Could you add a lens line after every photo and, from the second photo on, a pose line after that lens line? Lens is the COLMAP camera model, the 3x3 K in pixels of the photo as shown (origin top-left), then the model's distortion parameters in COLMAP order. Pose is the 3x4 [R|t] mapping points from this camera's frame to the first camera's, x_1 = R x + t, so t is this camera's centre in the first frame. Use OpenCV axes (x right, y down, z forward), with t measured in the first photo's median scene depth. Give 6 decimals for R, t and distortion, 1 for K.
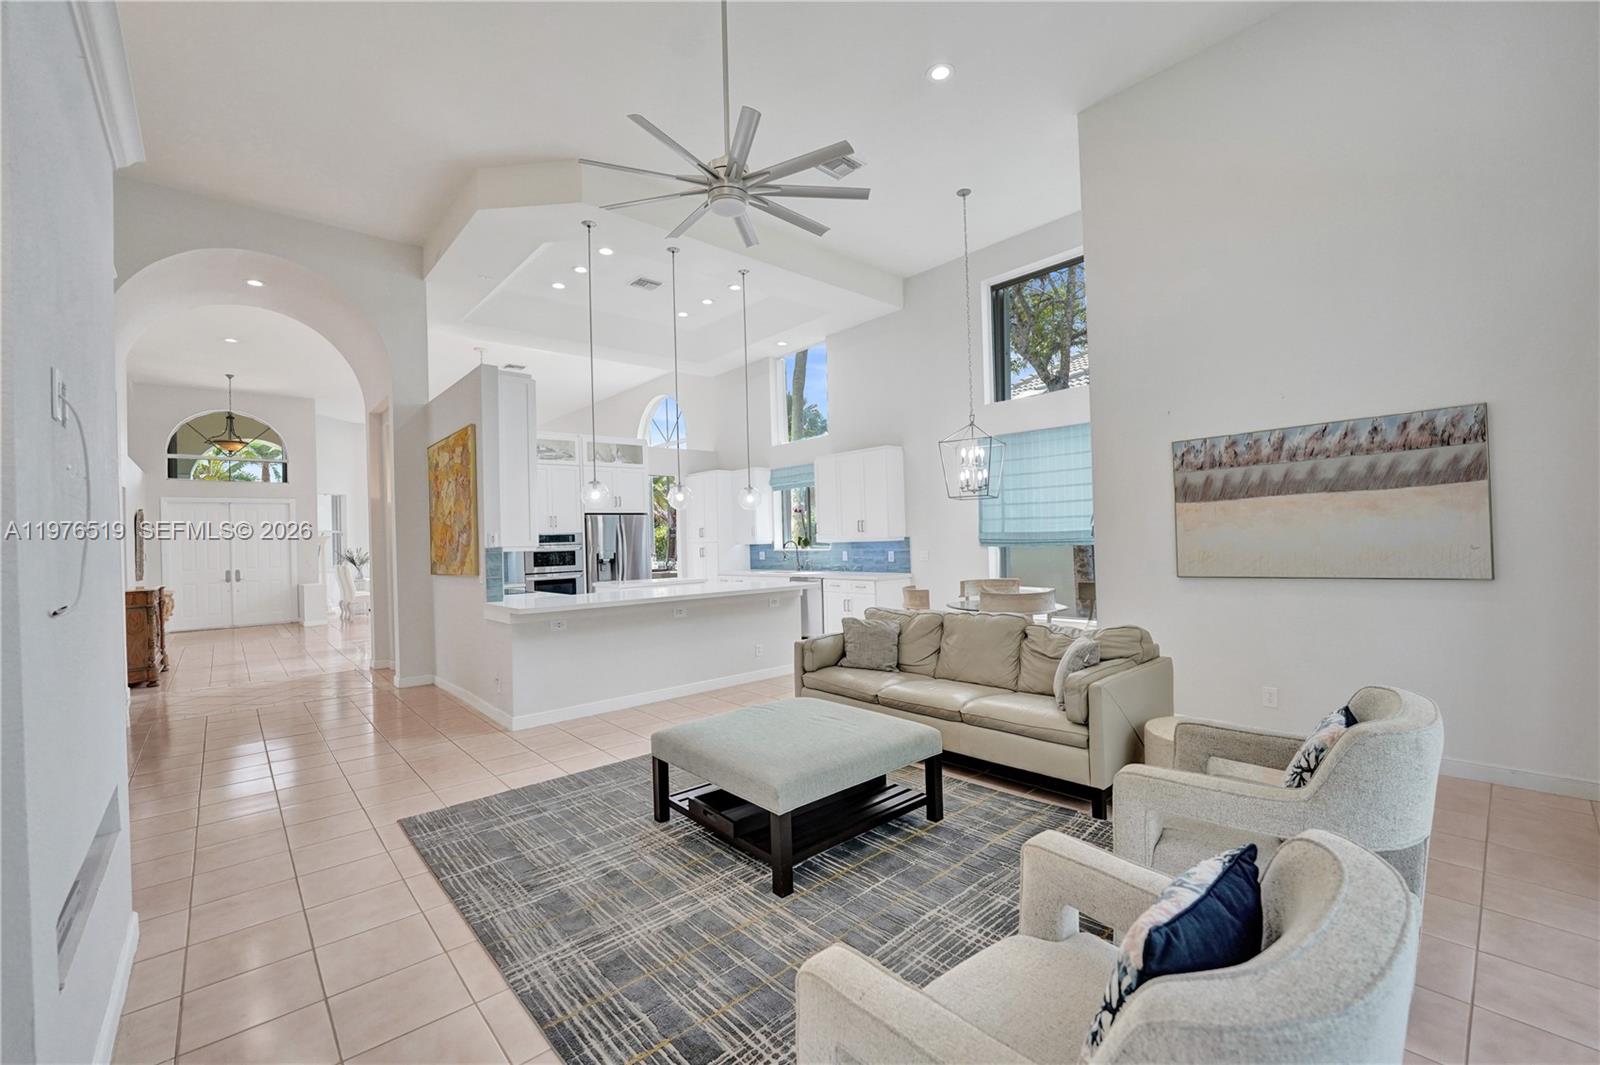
lens RADIAL K [[660.0, 0, 800.1], [0, 660.0, 525.5], [0, 0, 1]] dist [-0.011923, 0.000957]
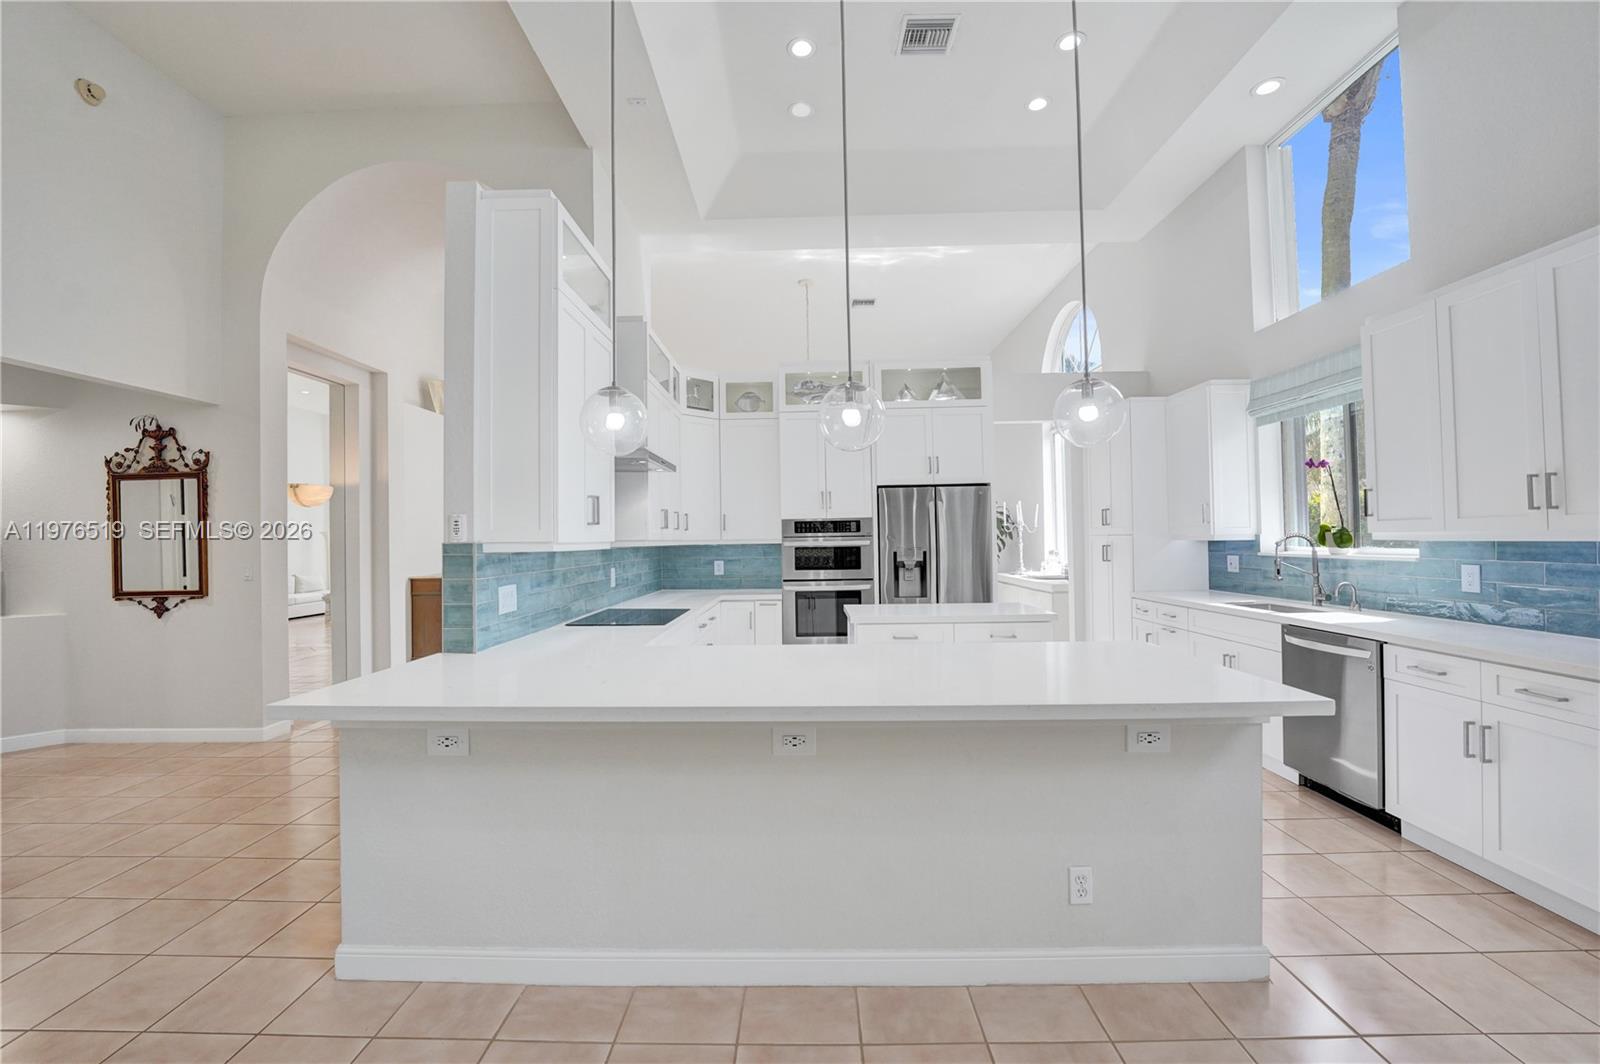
lens RADIAL K [[662.1, 0, 789.6], [0, 662.1, 528.4], [0, 0, 1]] dist [-0.020736, 0.000320]
pose [[0.729913, 0.005887, -0.683514, 0.040530], [0.009318, 0.999784, 0.018562, 0.009351], [0.683476, -0.019918, 0.729701, 0.520190]]
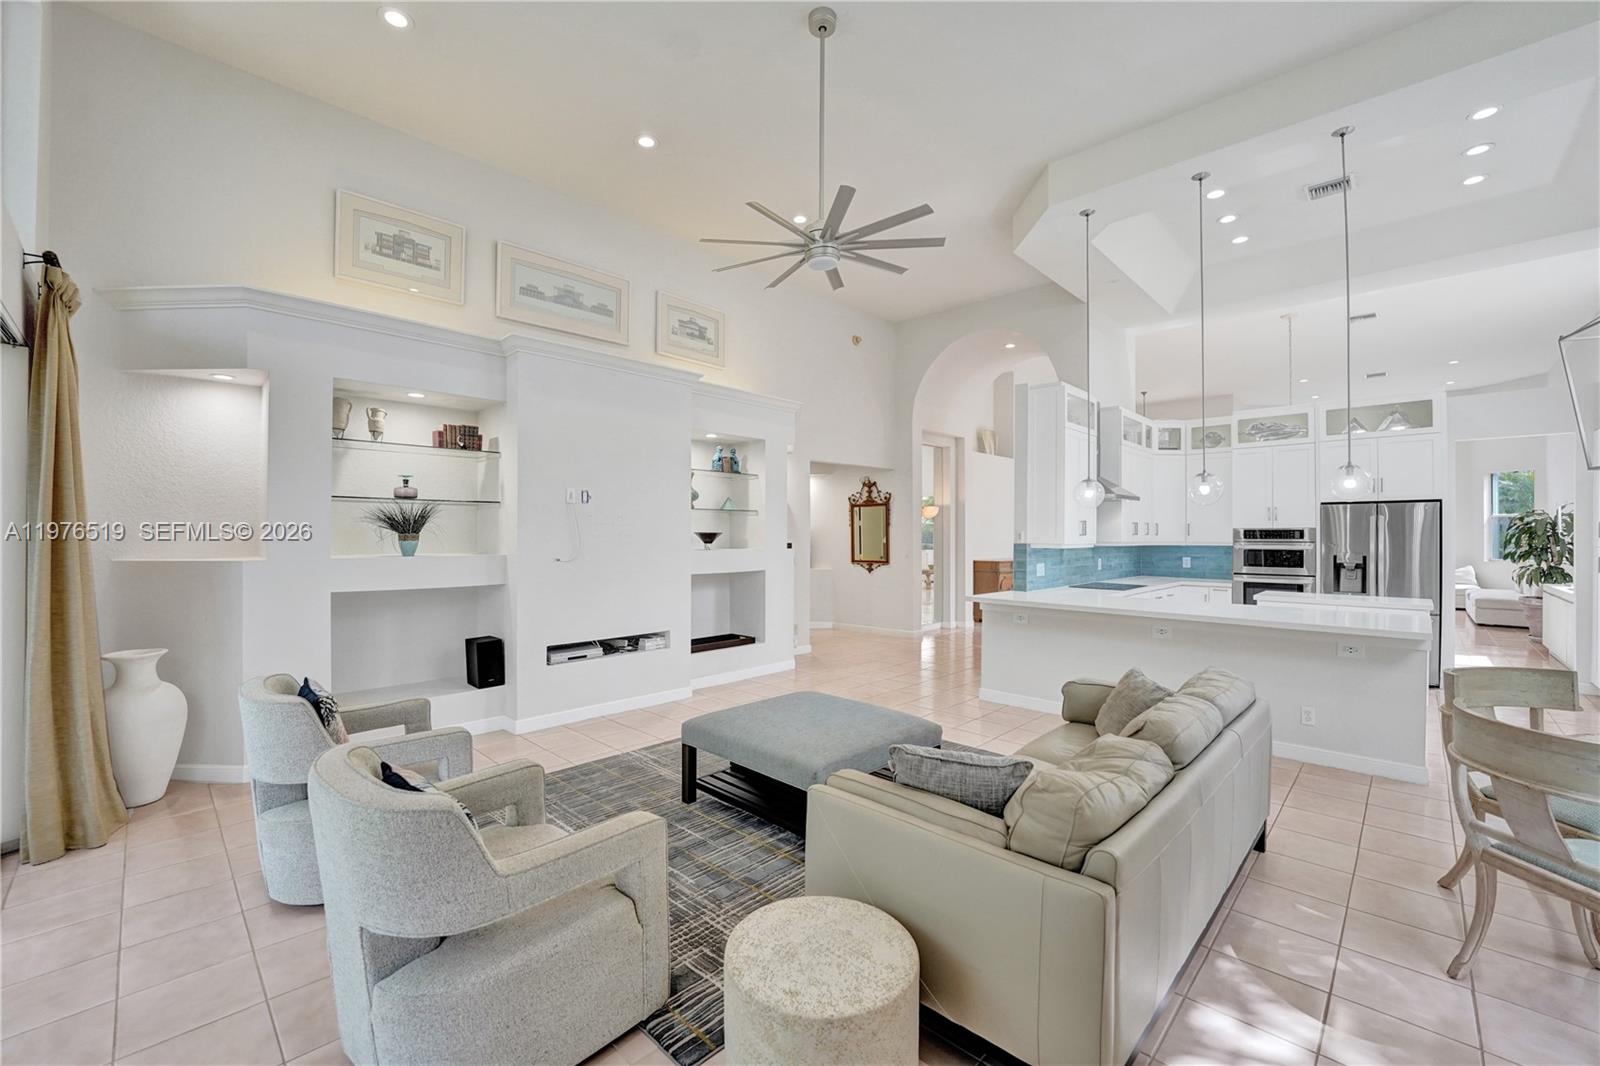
lens RADIAL K [[653.5, 0, 795.0], [0, 653.5, 533.4], [0, 0, 1]] dist [-0.028149, 0.000032]
pose [[0.078891, 0.027702, -0.996498, 0.407235], [0.015694, 0.999455, 0.029027, -0.015298], [0.996760, -0.017929, 0.078413, 0.336990]]
